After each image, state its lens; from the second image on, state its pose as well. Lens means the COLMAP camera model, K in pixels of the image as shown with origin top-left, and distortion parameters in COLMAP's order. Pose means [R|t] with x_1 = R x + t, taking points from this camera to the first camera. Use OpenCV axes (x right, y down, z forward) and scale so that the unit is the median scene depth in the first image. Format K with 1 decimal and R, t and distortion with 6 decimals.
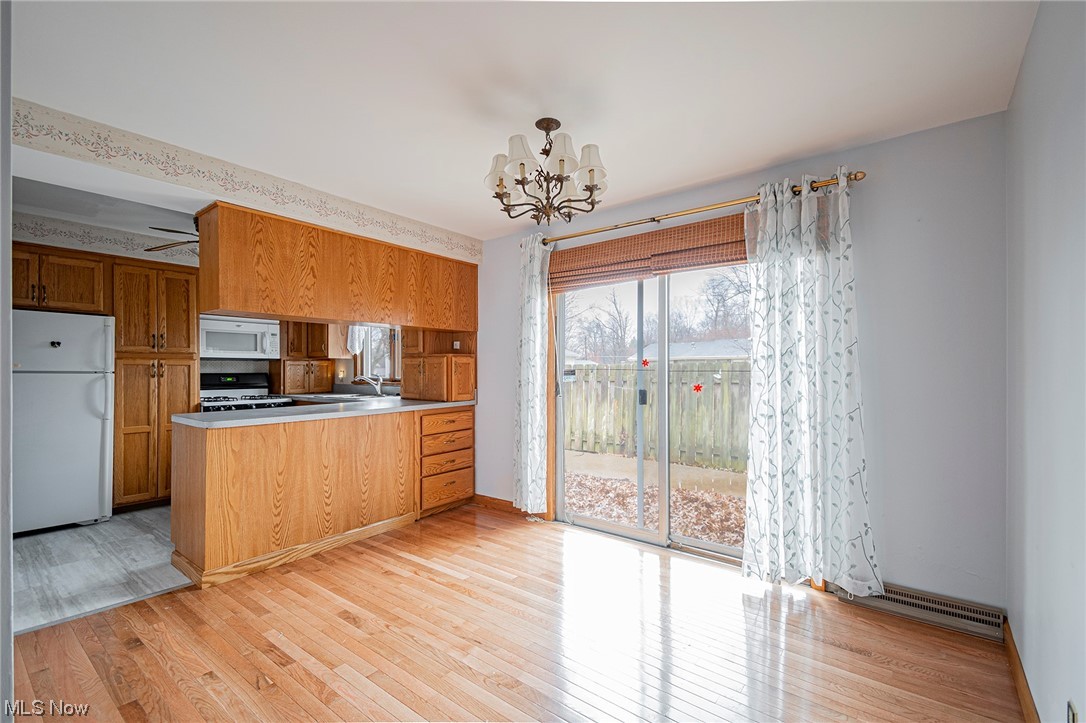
lens RADIAL K [[474.6, 0, 565.0], [0, 474.6, 374.1], [0, 0, 1]] dist [-0.000604, -0.000770]
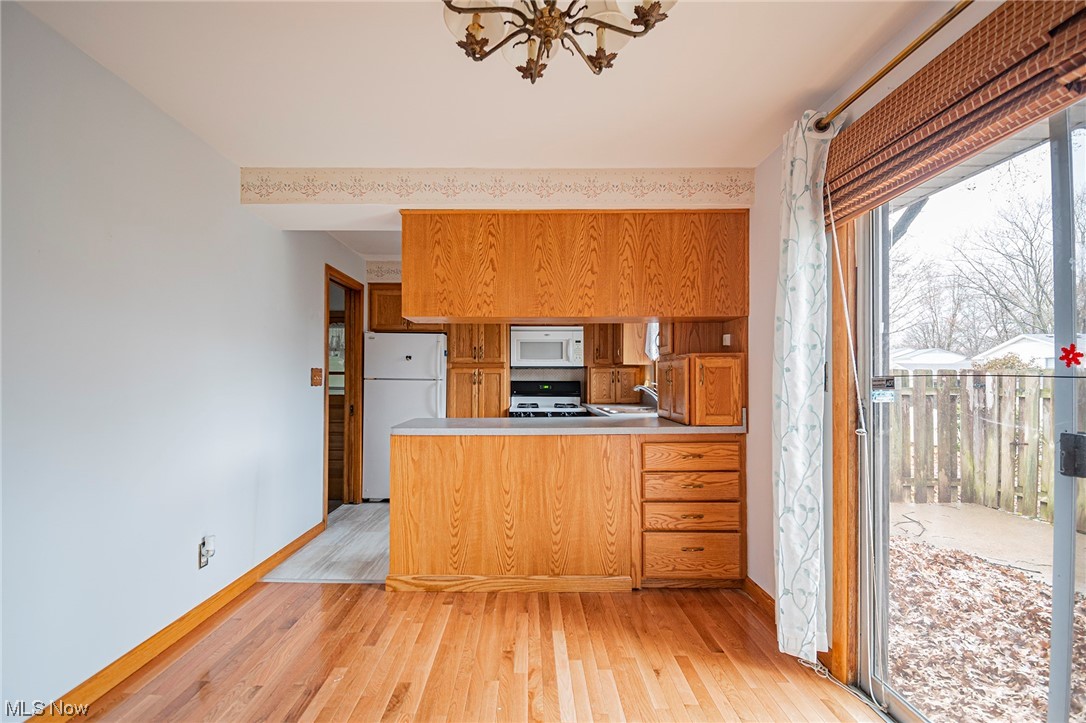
lens RADIAL K [[502.4, 0, 514.5], [0, 502.4, 375.2], [0, 0, 1]] dist [0.016046, -0.026269]
pose [[0.576014, -0.004647, -0.817426, 0.207594], [-0.008922, 0.999889, -0.011971, -0.001733], [0.817391, 0.014189, 0.575909, 0.429294]]
